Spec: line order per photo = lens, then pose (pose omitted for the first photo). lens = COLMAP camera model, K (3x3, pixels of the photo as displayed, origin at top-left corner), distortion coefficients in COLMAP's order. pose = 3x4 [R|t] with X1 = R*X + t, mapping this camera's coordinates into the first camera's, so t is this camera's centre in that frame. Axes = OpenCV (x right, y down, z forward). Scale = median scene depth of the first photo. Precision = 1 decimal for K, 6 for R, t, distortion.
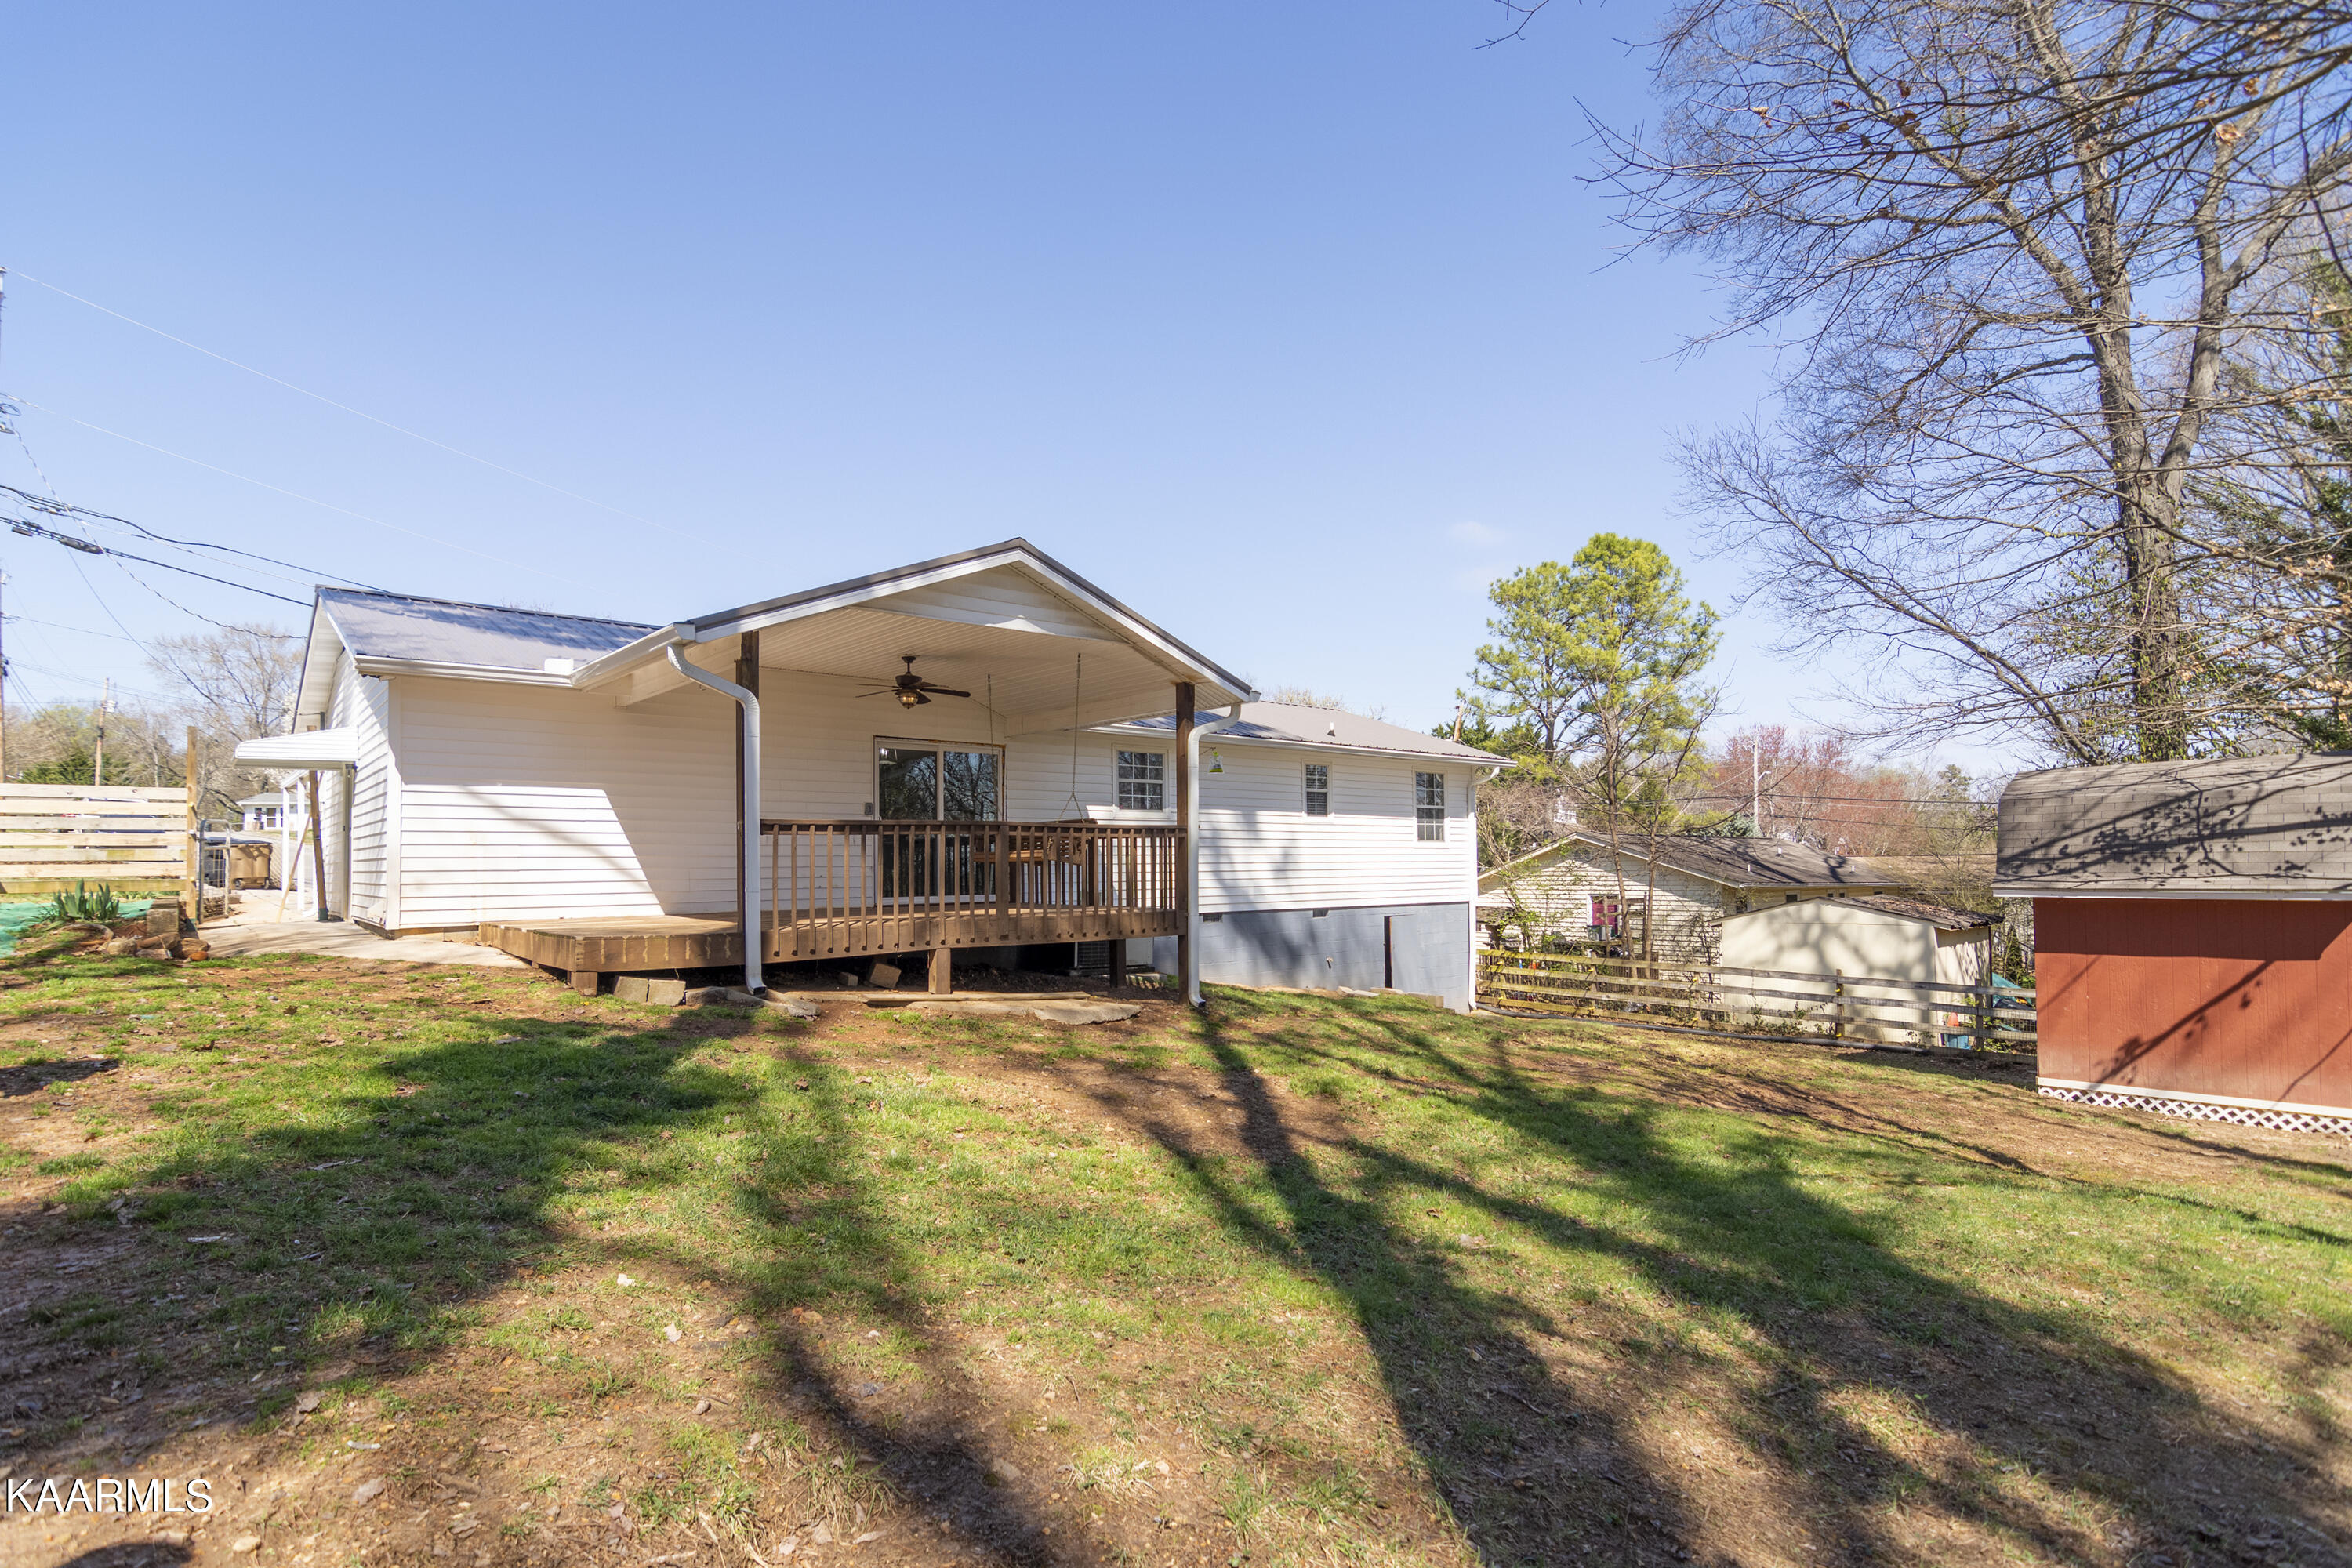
lens RADIAL K [[1139.9, 0, 1169.8], [0, 1139.9, 863.7], [0, 0, 1]] dist [-0.002340, 0.000251]
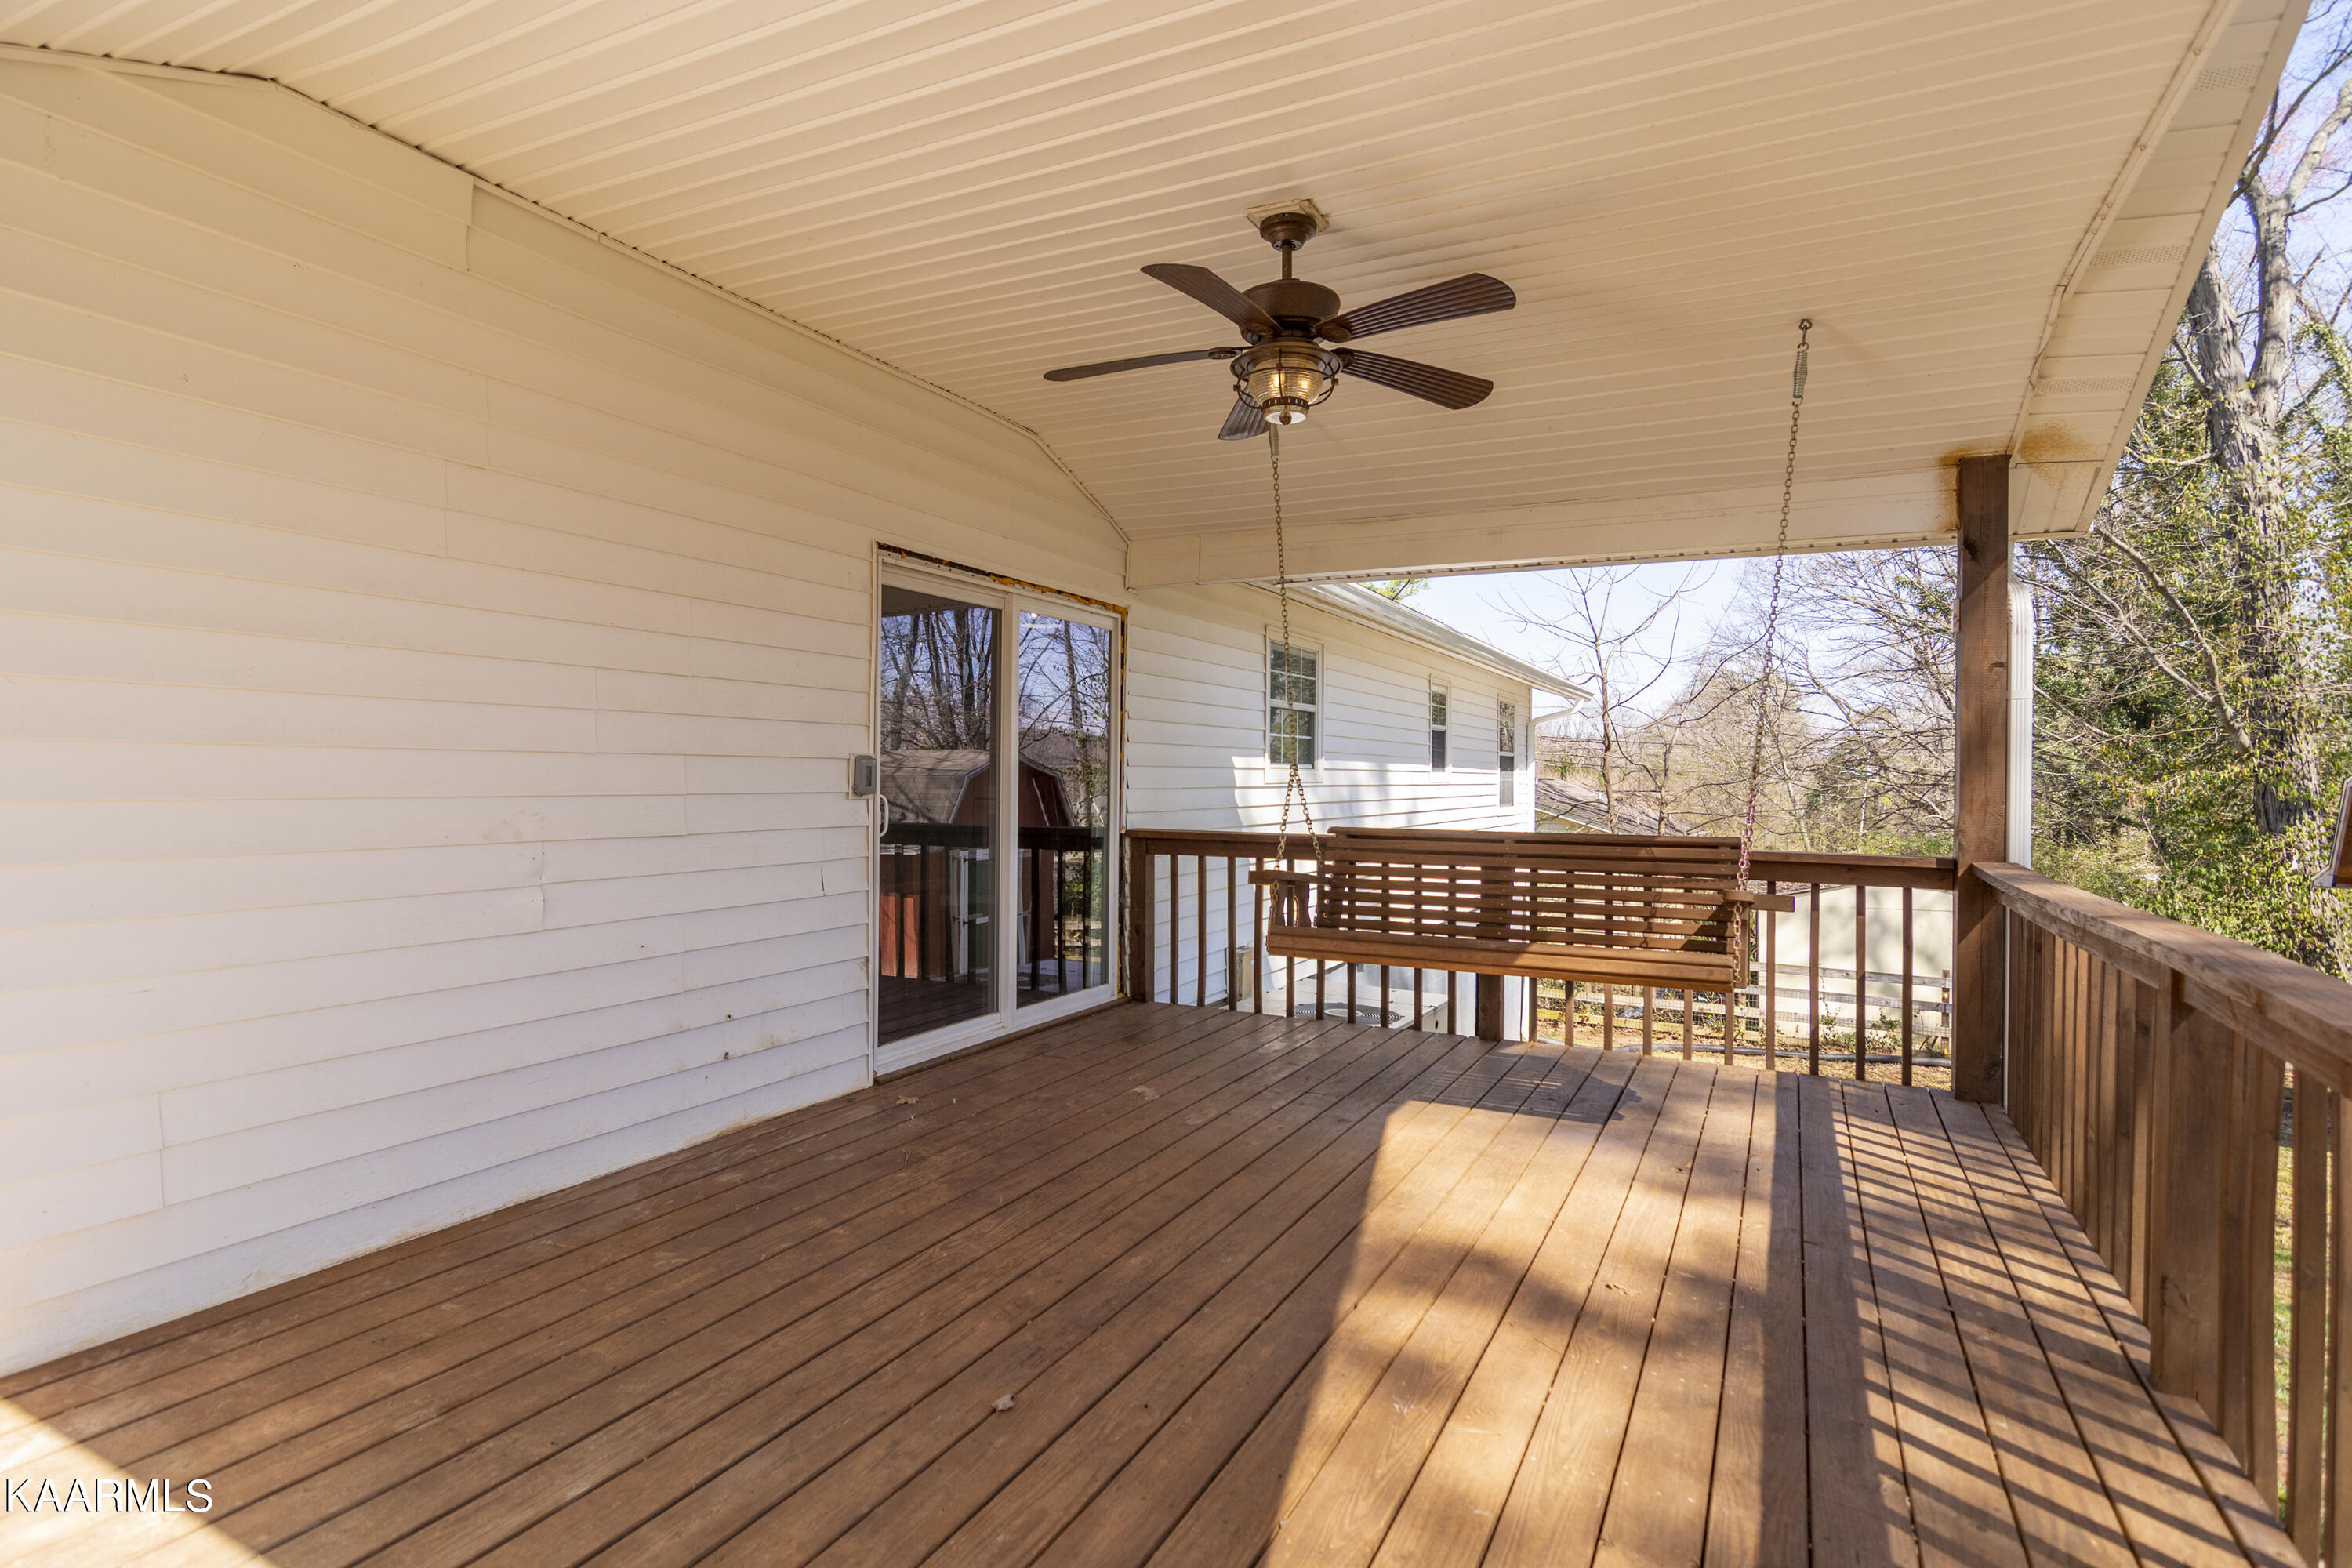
lens RADIAL K [[1158.6, 0, 1240.7], [0, 1158.6, 794.1], [0, 0, 1]] dist [-0.001619, -0.000449]
pose [[0.913316, 0.010684, 0.407111, -0.283511], [-0.017426, 0.999765, 0.012857, -0.046858], [-0.406879, -0.018837, 0.913288, 0.640137]]
